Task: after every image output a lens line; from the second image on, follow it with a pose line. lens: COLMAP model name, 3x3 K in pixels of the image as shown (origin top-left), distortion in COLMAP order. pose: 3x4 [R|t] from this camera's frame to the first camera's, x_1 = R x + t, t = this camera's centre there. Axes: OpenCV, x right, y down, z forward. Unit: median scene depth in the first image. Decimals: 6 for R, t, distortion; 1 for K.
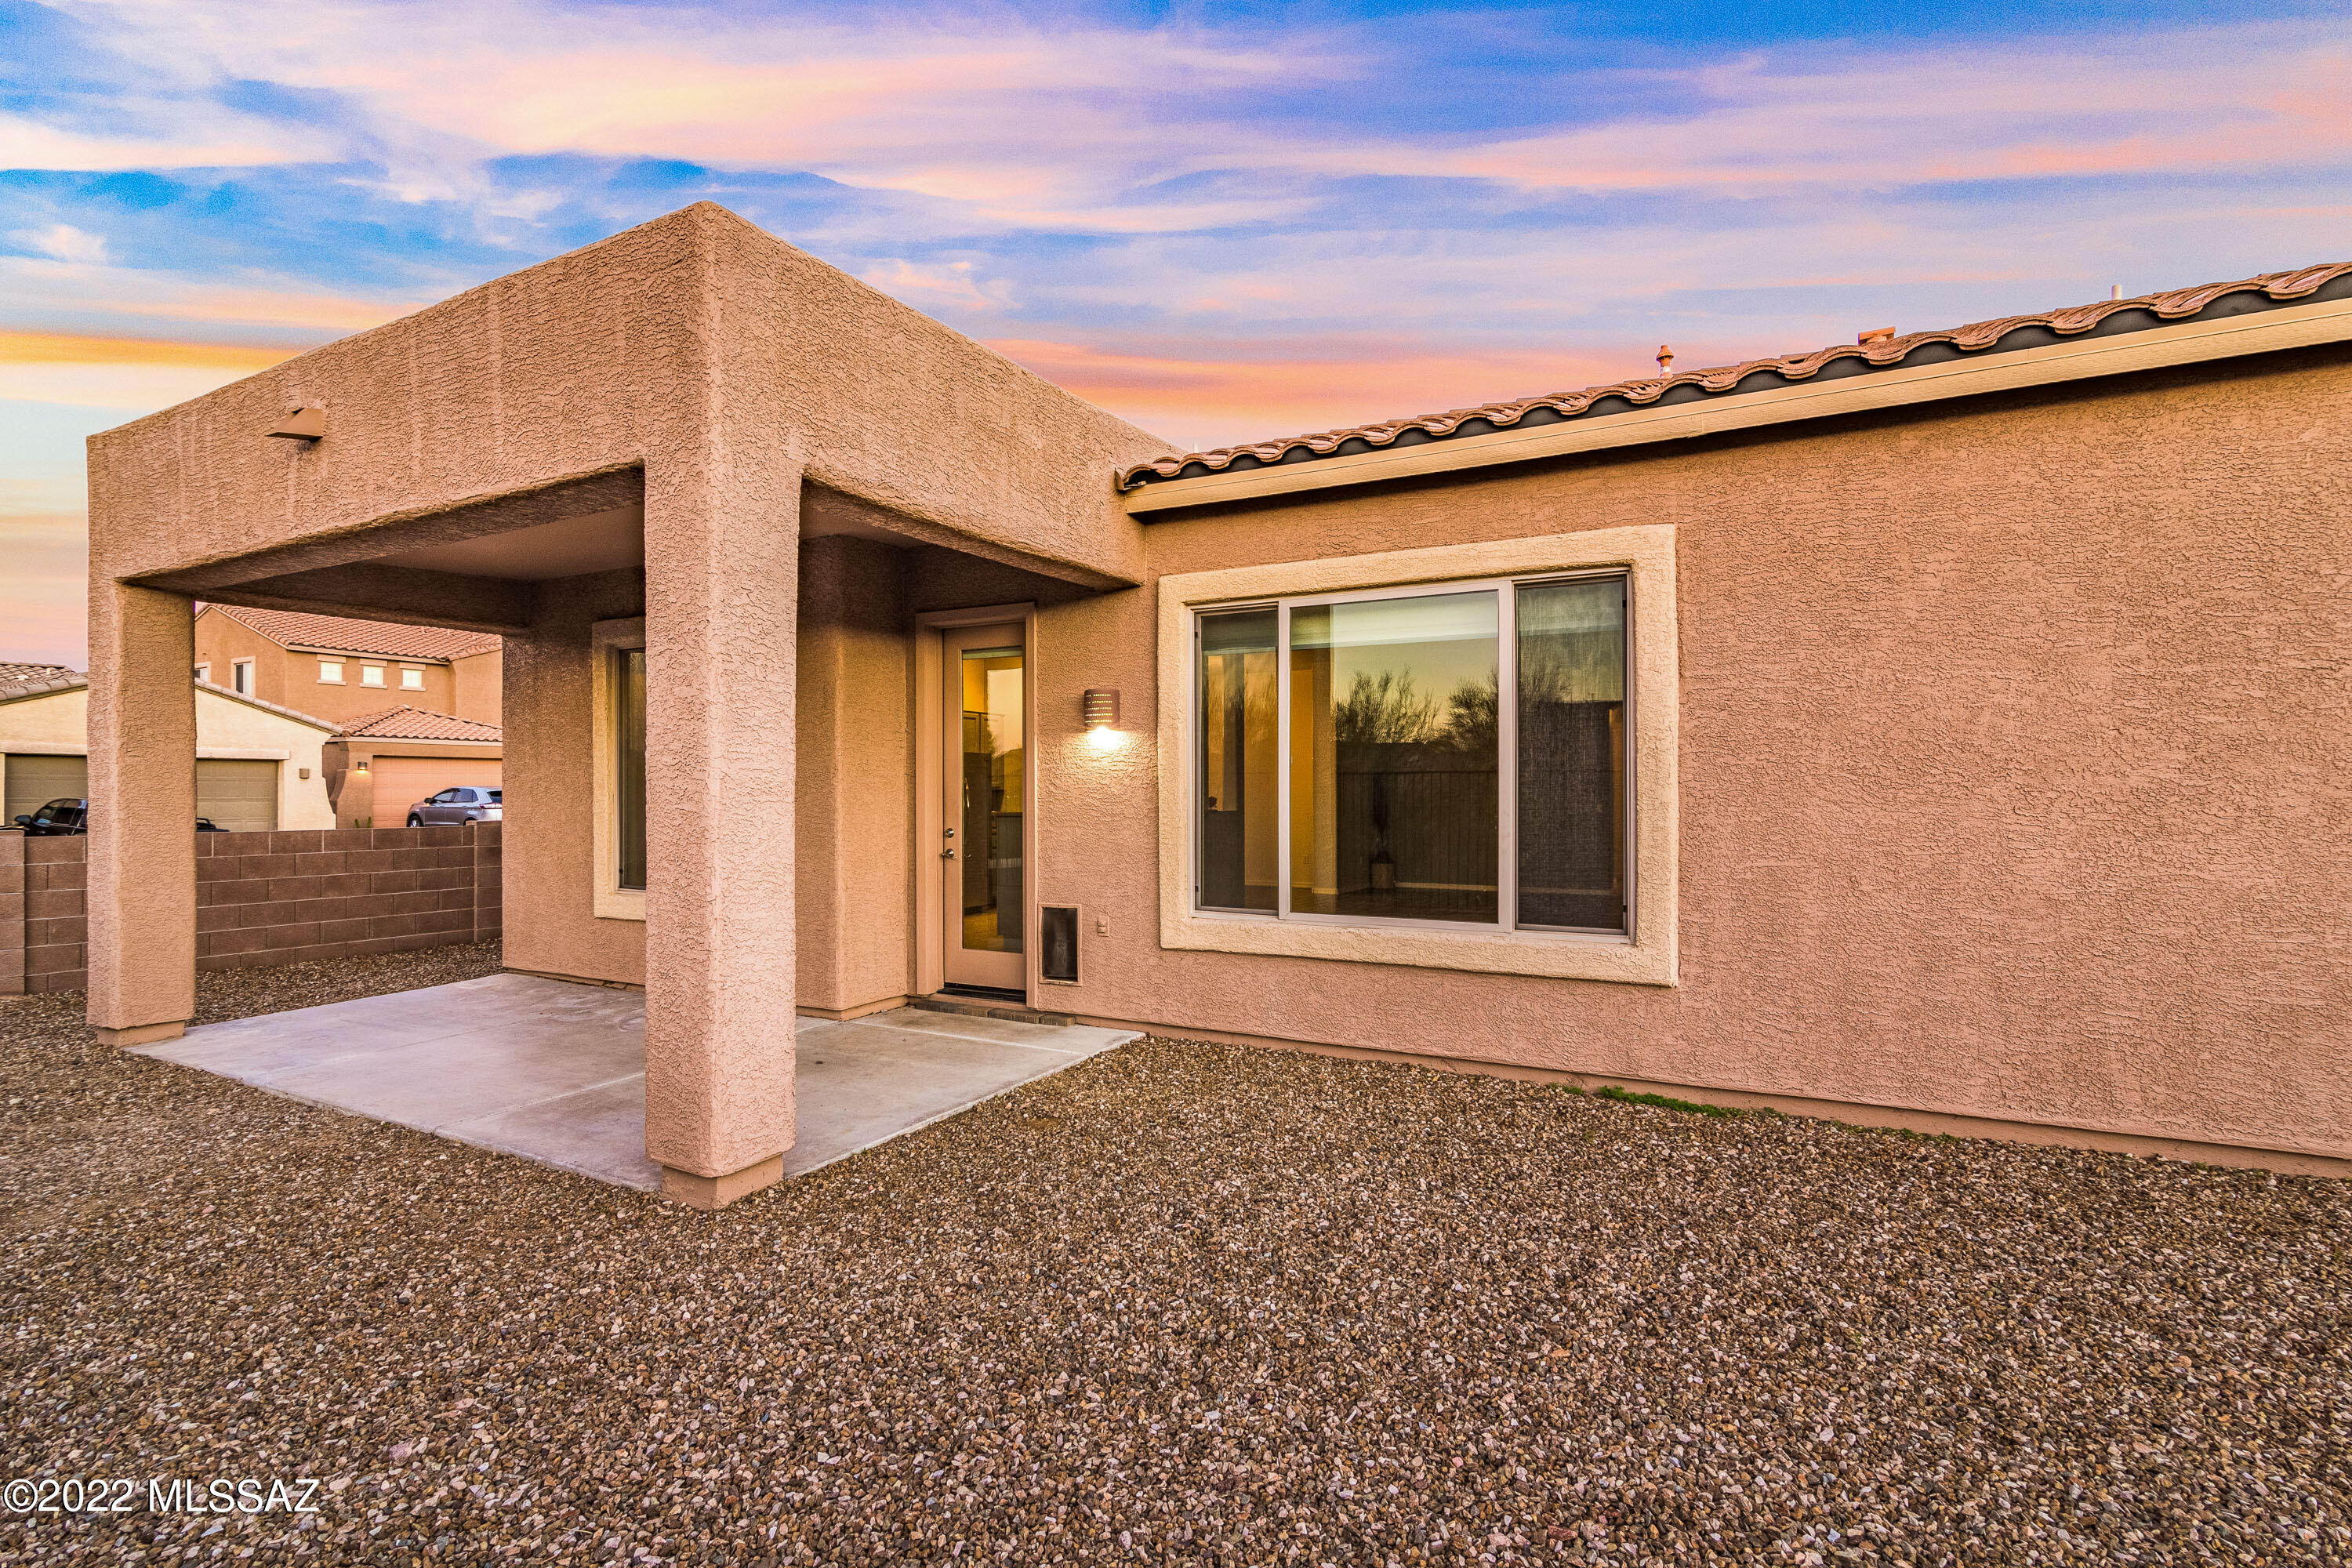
lens RADIAL K [[1140.0, 0, 1157.2], [0, 1140.0, 803.5], [0, 0, 1]] dist [-0.002771, 0.000145]
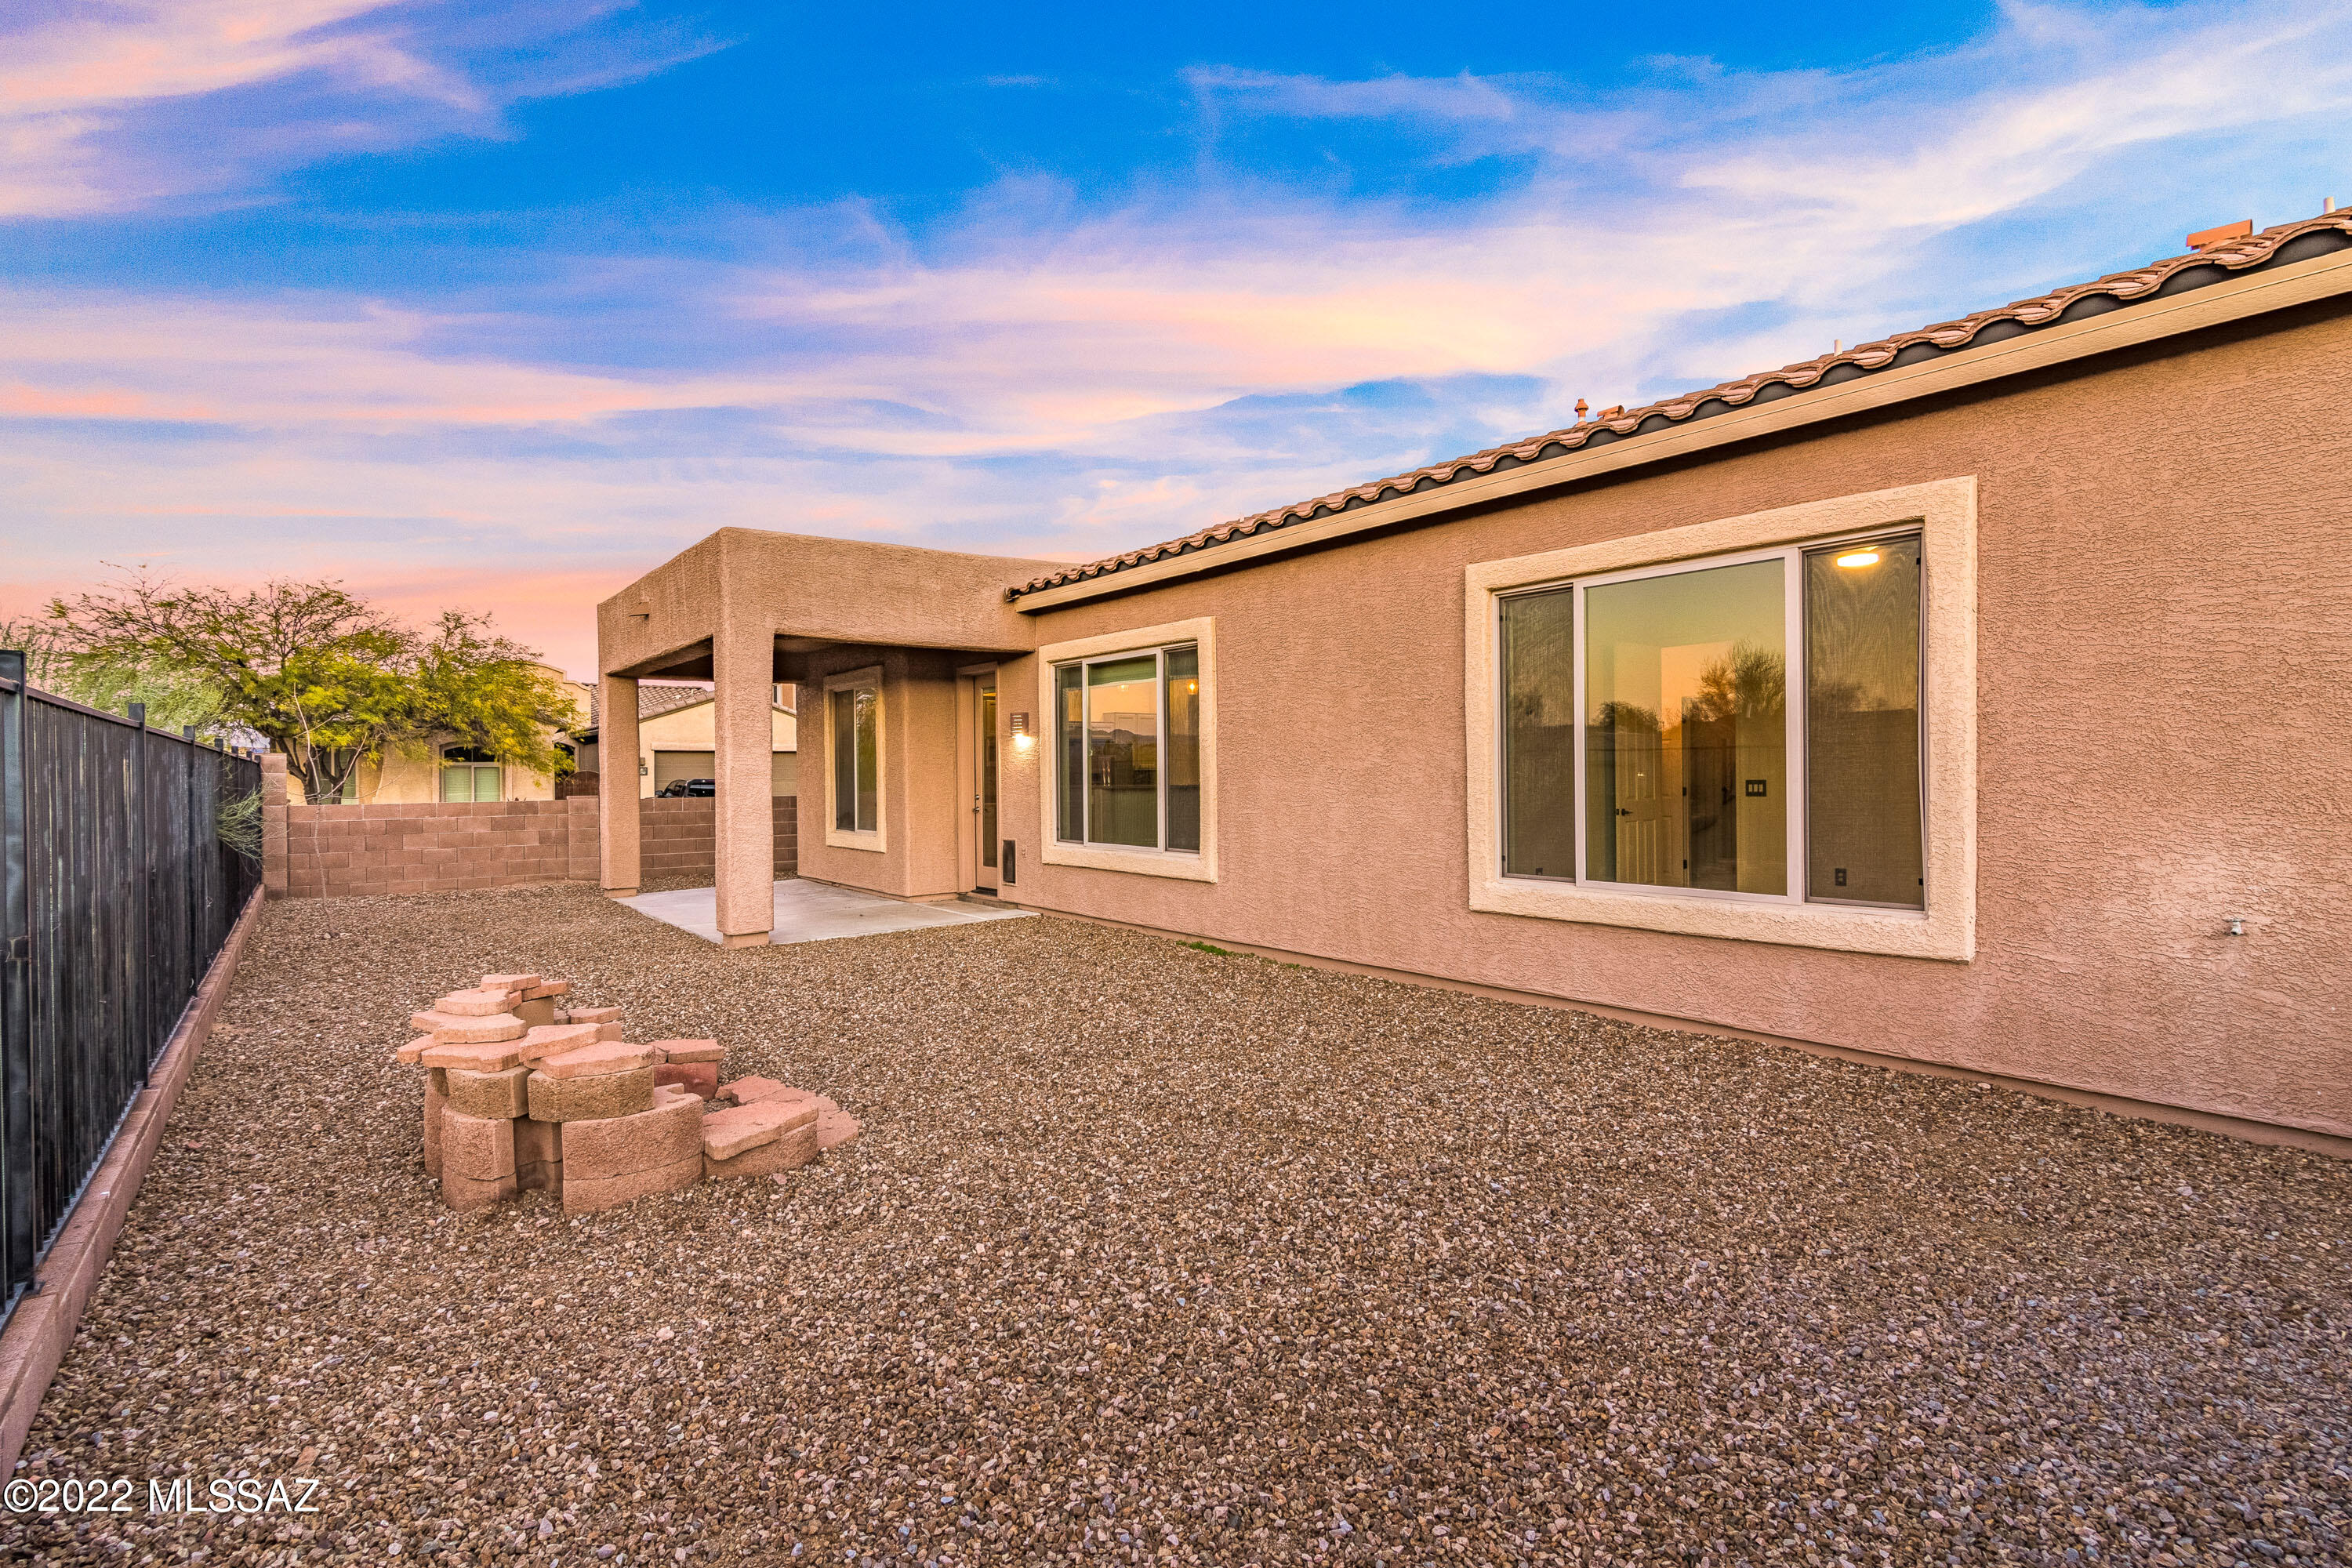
lens RADIAL K [[1132.3, 0, 1169.9], [0, 1132.3, 787.0], [0, 0, 1]] dist [-0.007762, 0.005901]
pose [[0.917799, -0.004207, -0.397024, 0.832025], [0.007555, 0.999948, 0.006867, 0.001506], [0.396974, -0.009302, 0.917783, -0.472632]]
